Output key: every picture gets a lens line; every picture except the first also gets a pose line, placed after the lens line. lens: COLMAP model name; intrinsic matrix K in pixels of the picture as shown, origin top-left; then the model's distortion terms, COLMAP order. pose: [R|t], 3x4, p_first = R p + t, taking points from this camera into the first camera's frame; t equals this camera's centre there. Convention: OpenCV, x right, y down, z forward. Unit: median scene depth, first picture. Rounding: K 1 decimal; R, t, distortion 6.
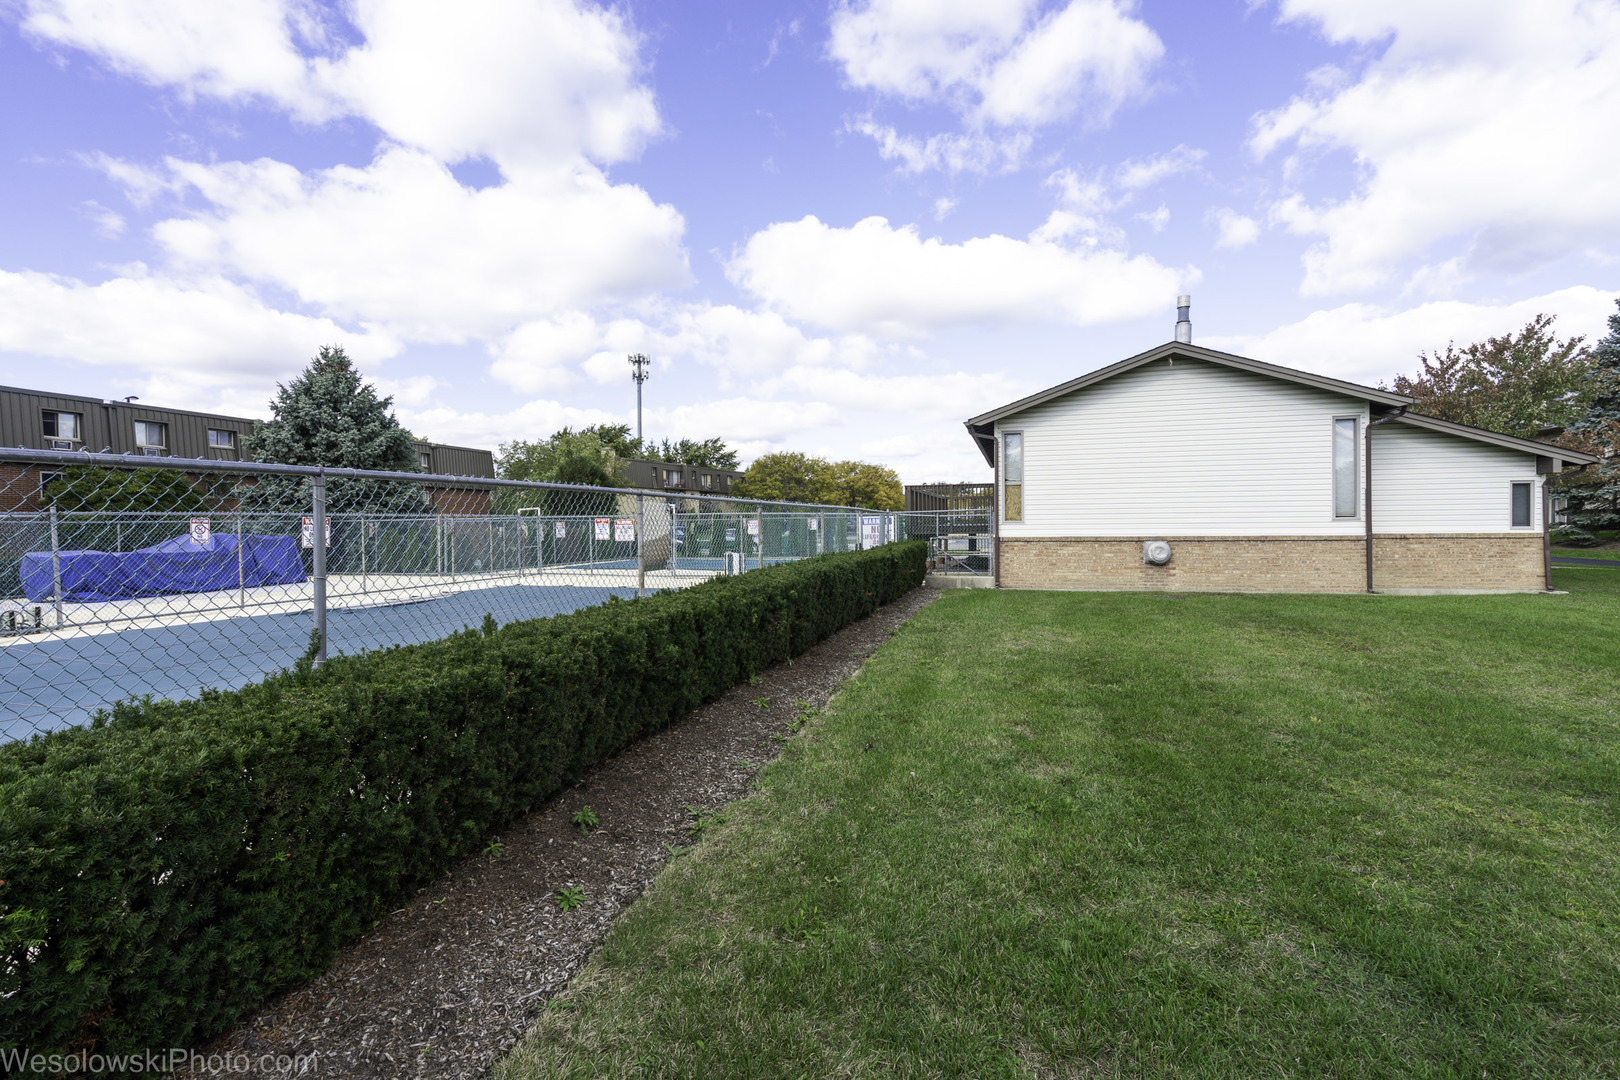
lens RADIAL K [[747.0, 0, 809.2], [0, 747.0, 535.0], [0, 0, 1]] dist [-0.001055, 0.000001]
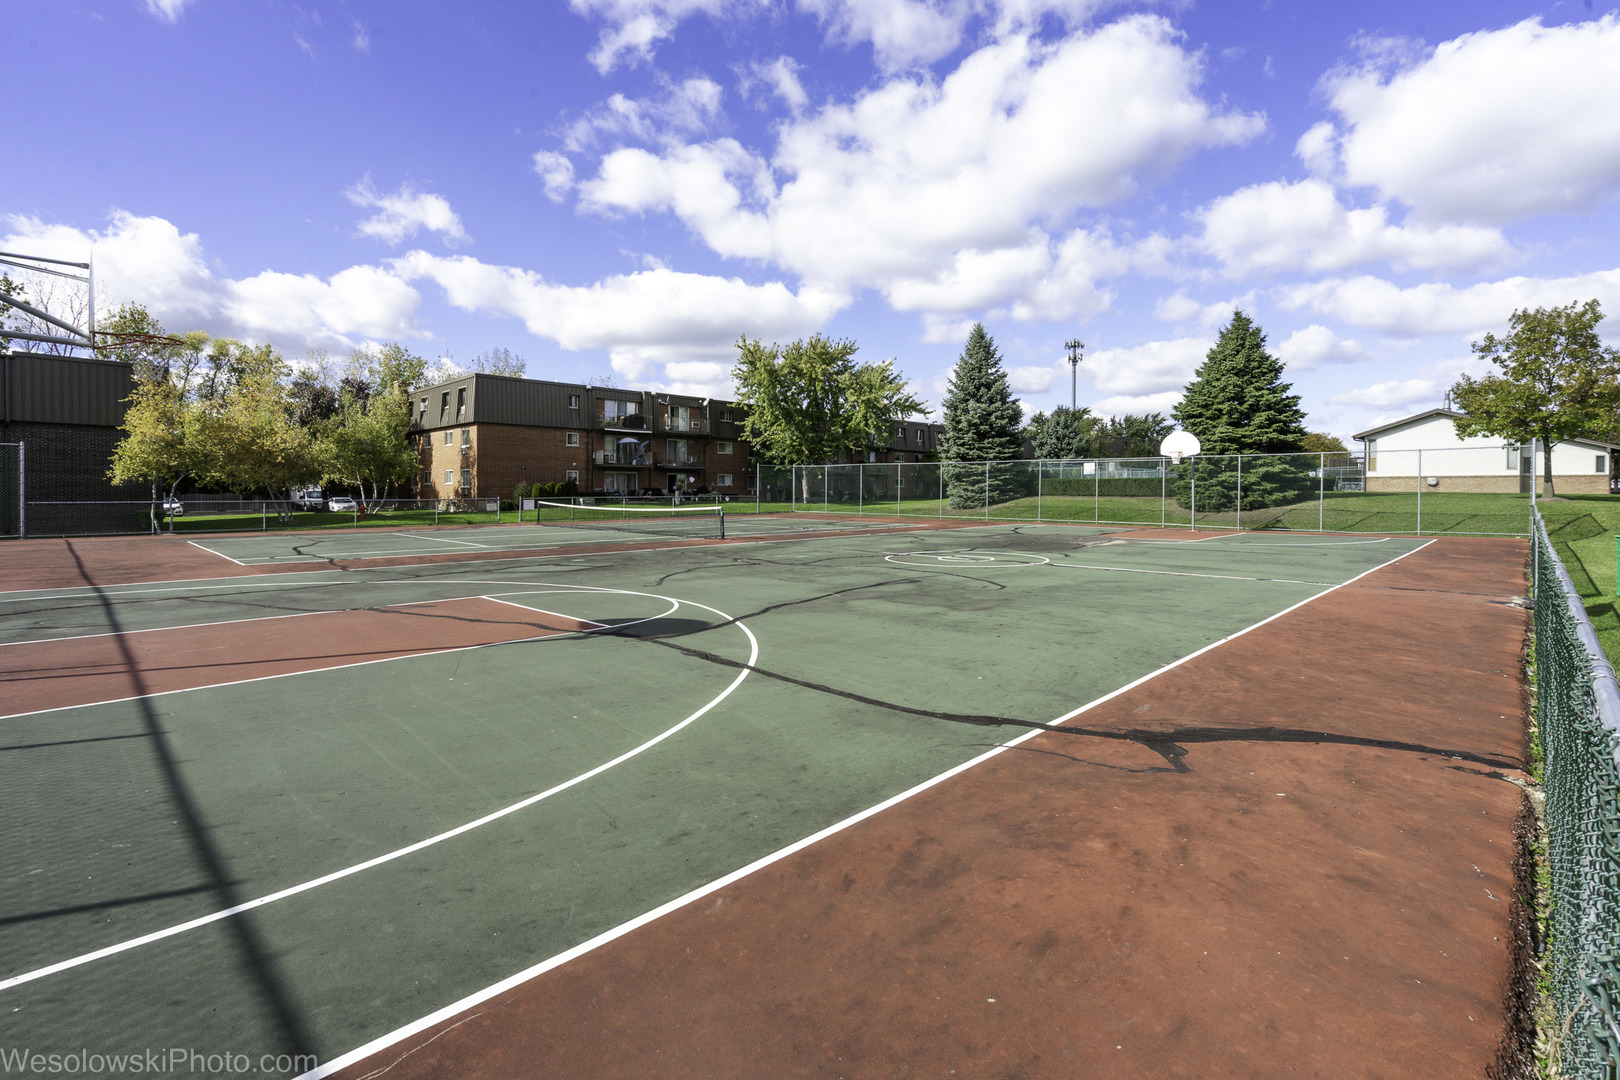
lens RADIAL K [[747.0, 0, 811.5], [0, 747.0, 538.8], [0, 0, 1]] dist [-0.001055, 0.000001]
pose [[0.879525, 0.041067, -0.474077, -0.176564], [-0.016806, 0.998328, 0.055302, 0.083682], [0.475555, -0.040672, 0.878745, -1.782574]]
